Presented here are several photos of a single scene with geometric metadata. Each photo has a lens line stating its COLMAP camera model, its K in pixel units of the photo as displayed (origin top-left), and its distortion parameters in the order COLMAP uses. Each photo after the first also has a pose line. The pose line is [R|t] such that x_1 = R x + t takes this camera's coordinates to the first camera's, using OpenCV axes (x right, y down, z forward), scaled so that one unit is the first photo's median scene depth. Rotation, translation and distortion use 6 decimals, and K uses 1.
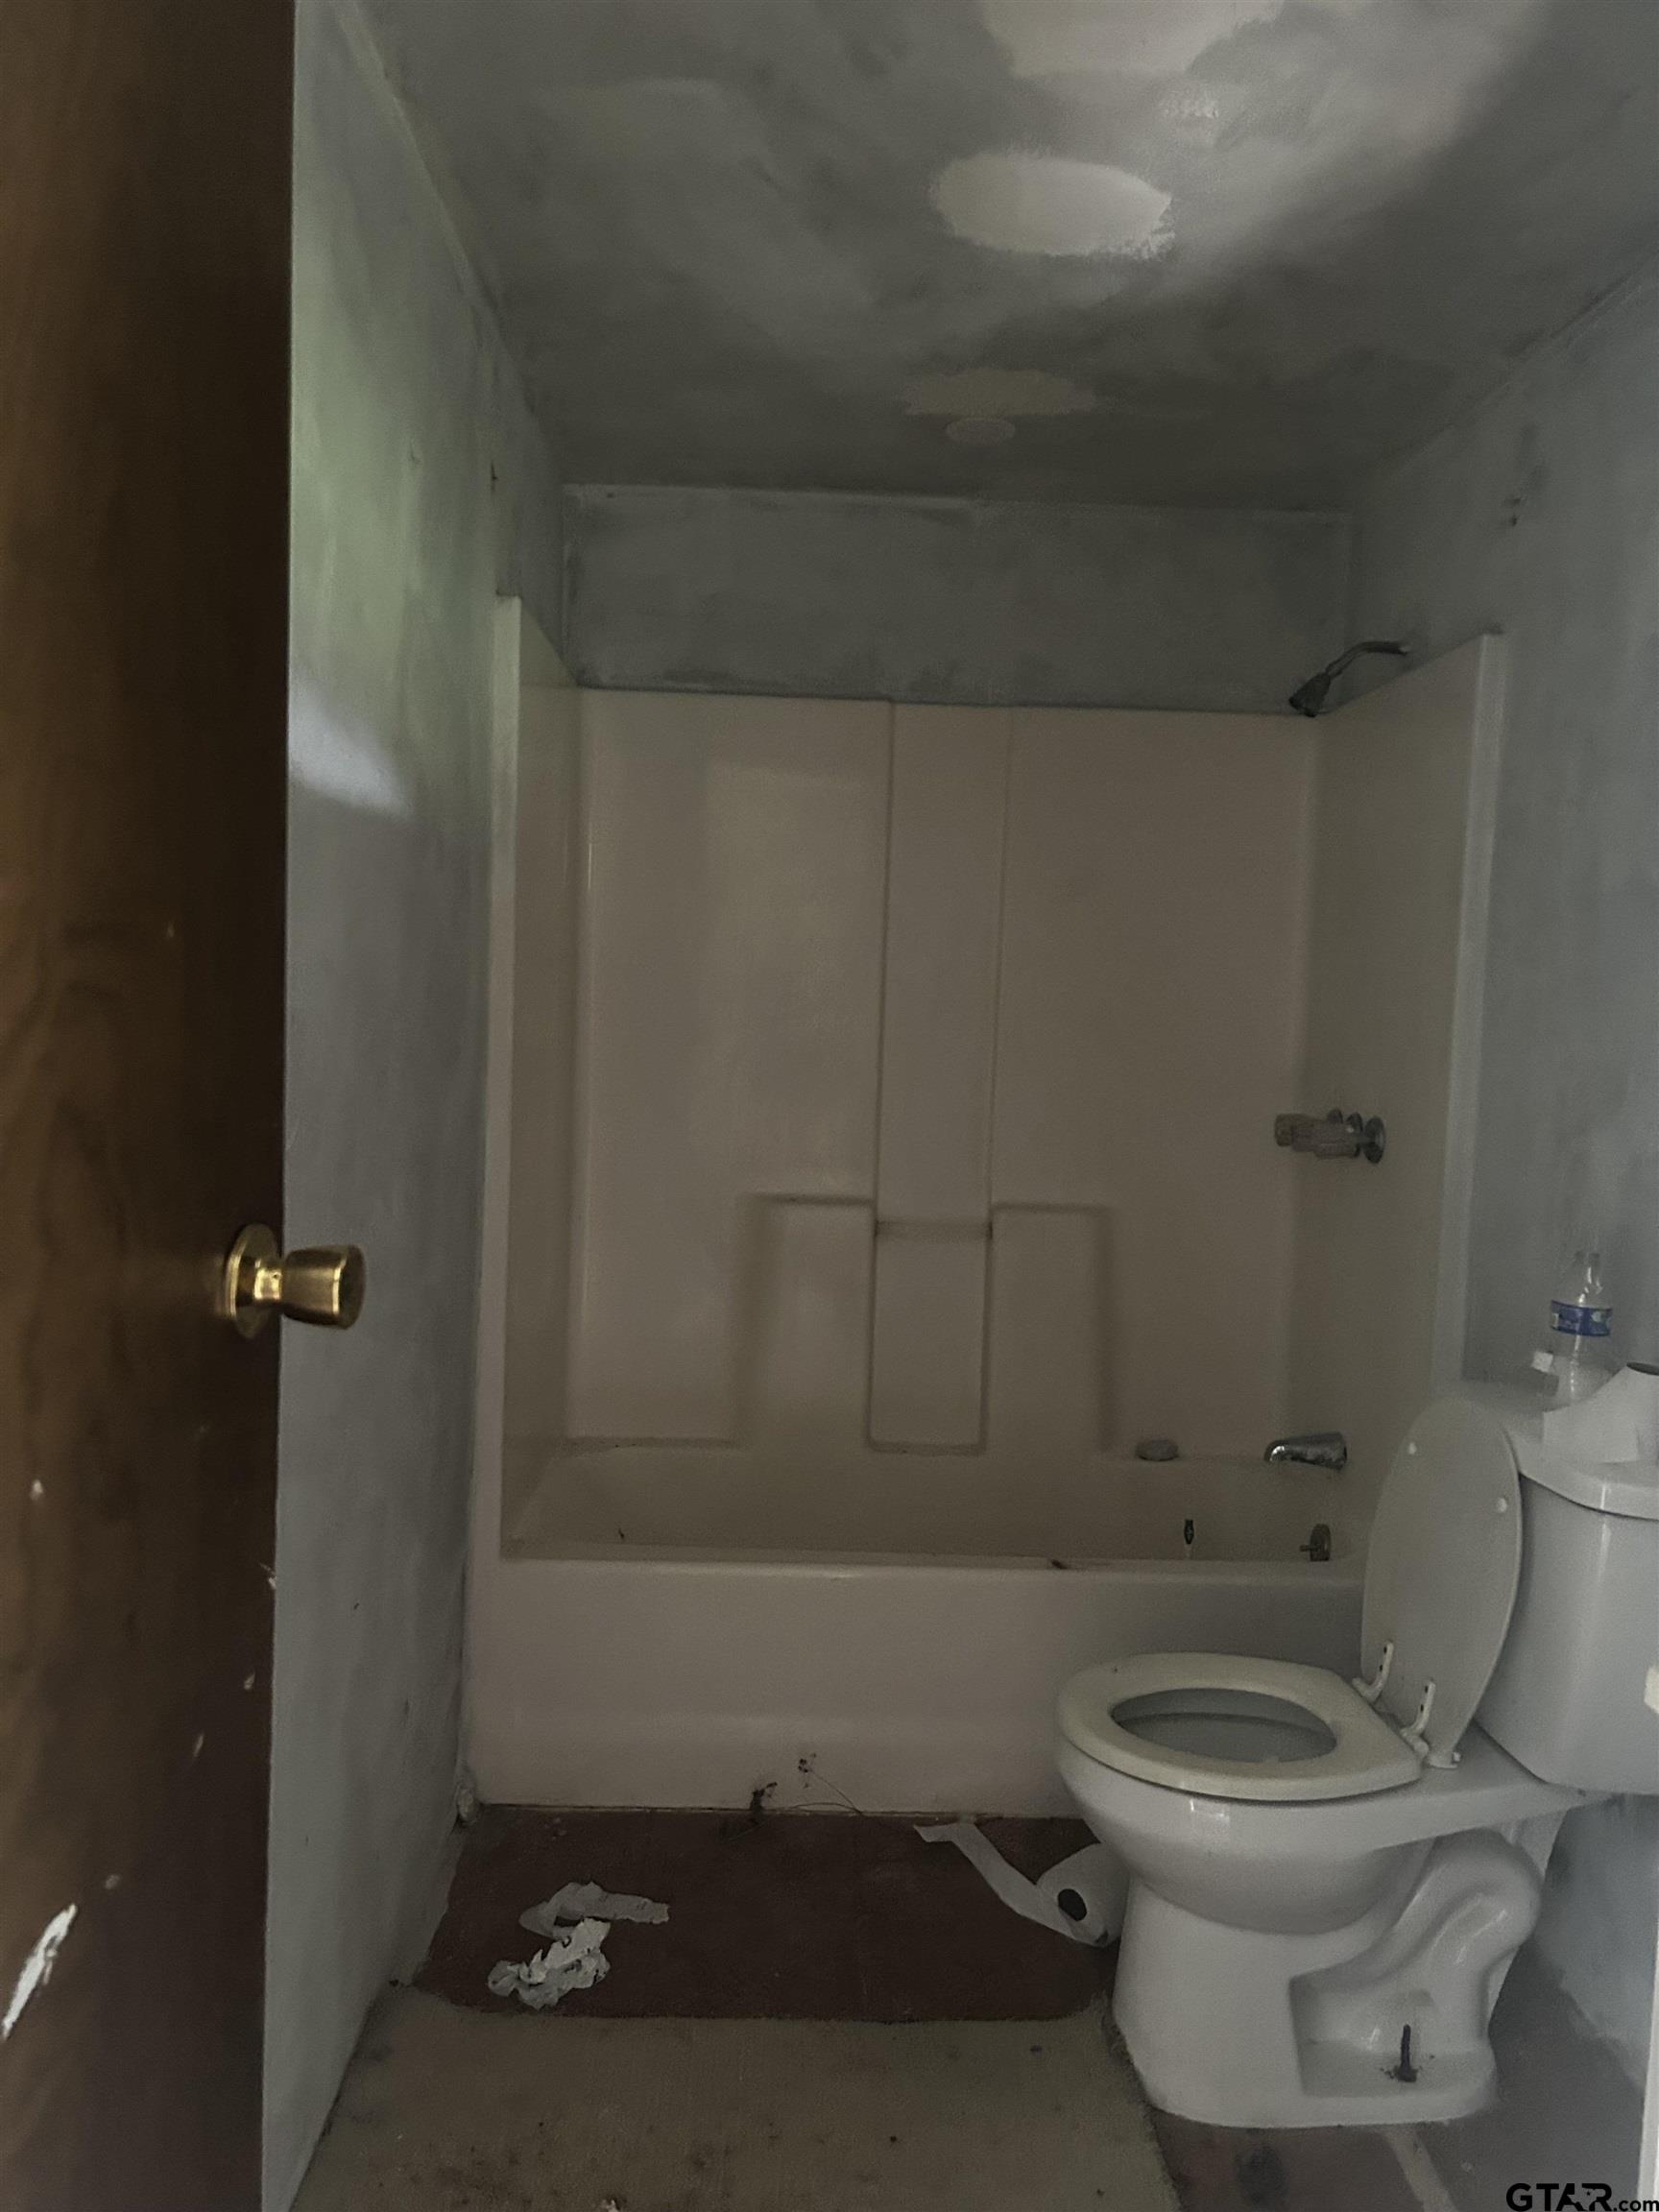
lens RADIAL K [[1681.8, 0, 825.0], [0, 1681.8, 1115.2], [0, 0, 1]] dist [0.034331, -0.048281]
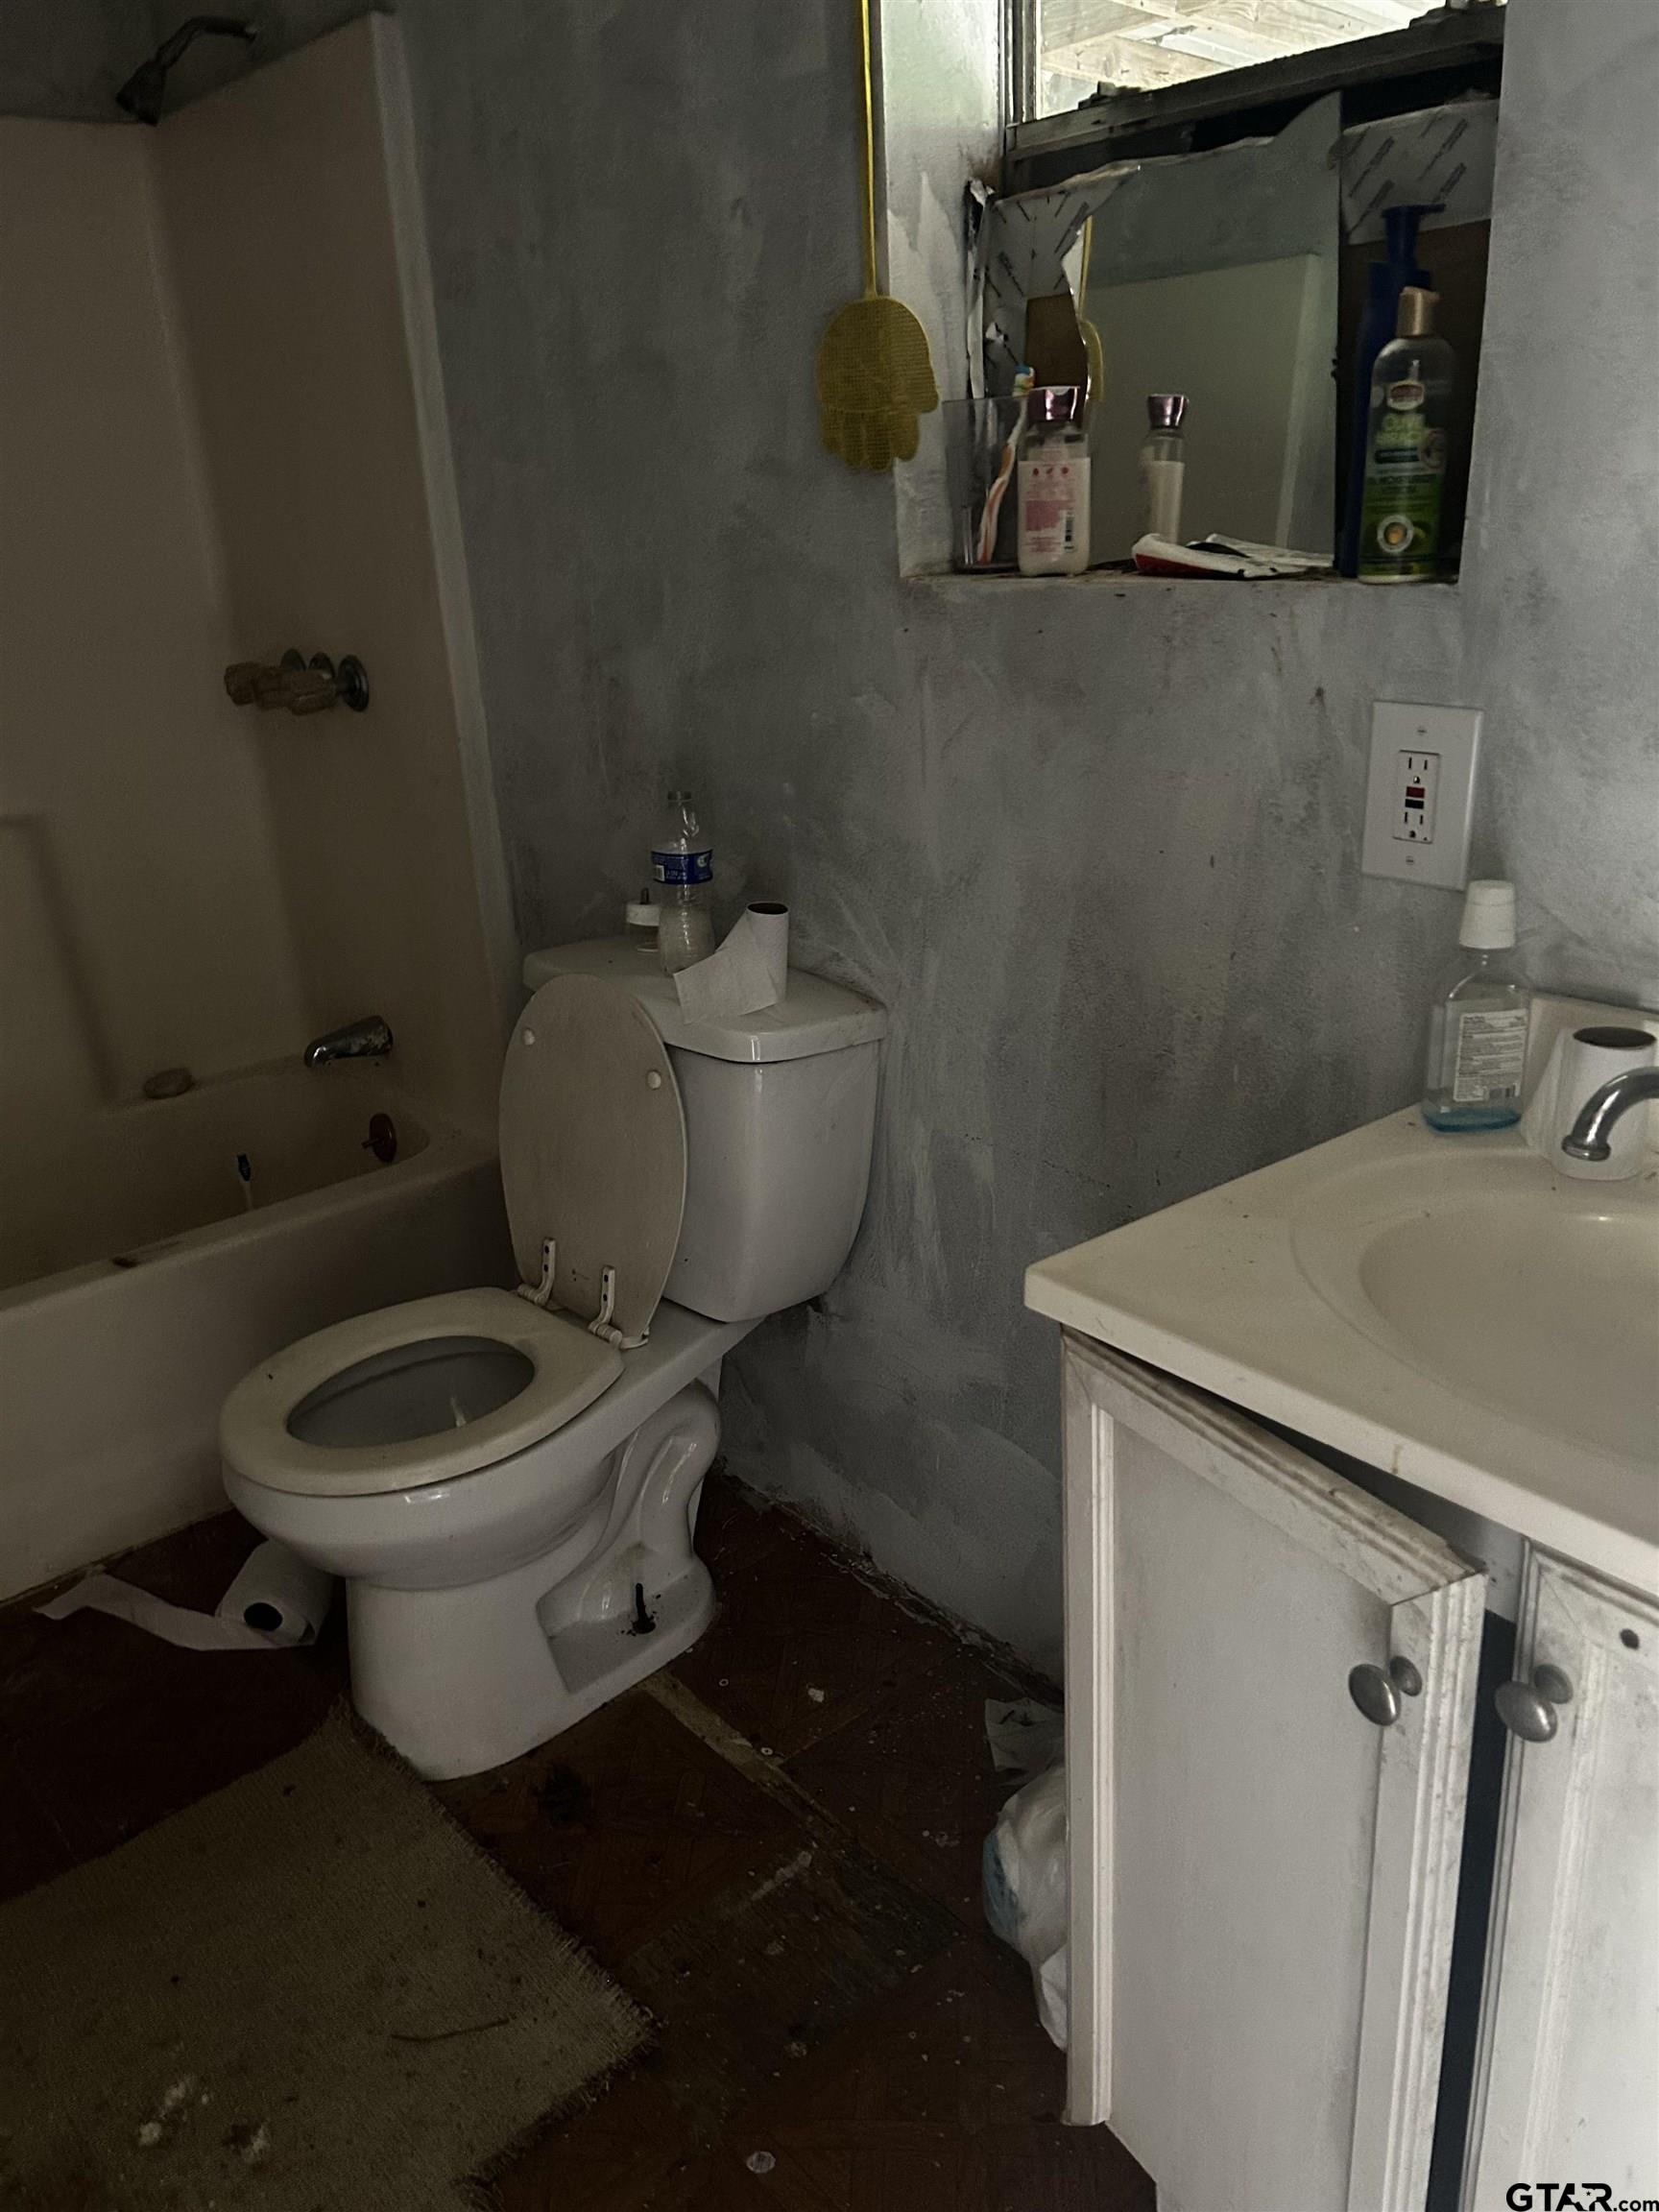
lens RADIAL K [[1684.9, 0, 829.9], [0, 1684.9, 1131.6], [0, 0, 1]] dist [0.087739, -0.102922]
pose [[0.776813, -0.292444, 0.557707, -0.053606], [0.118754, 0.937768, 0.326327, -0.035545], [-0.618432, -0.187265, 0.763199, 0.187816]]
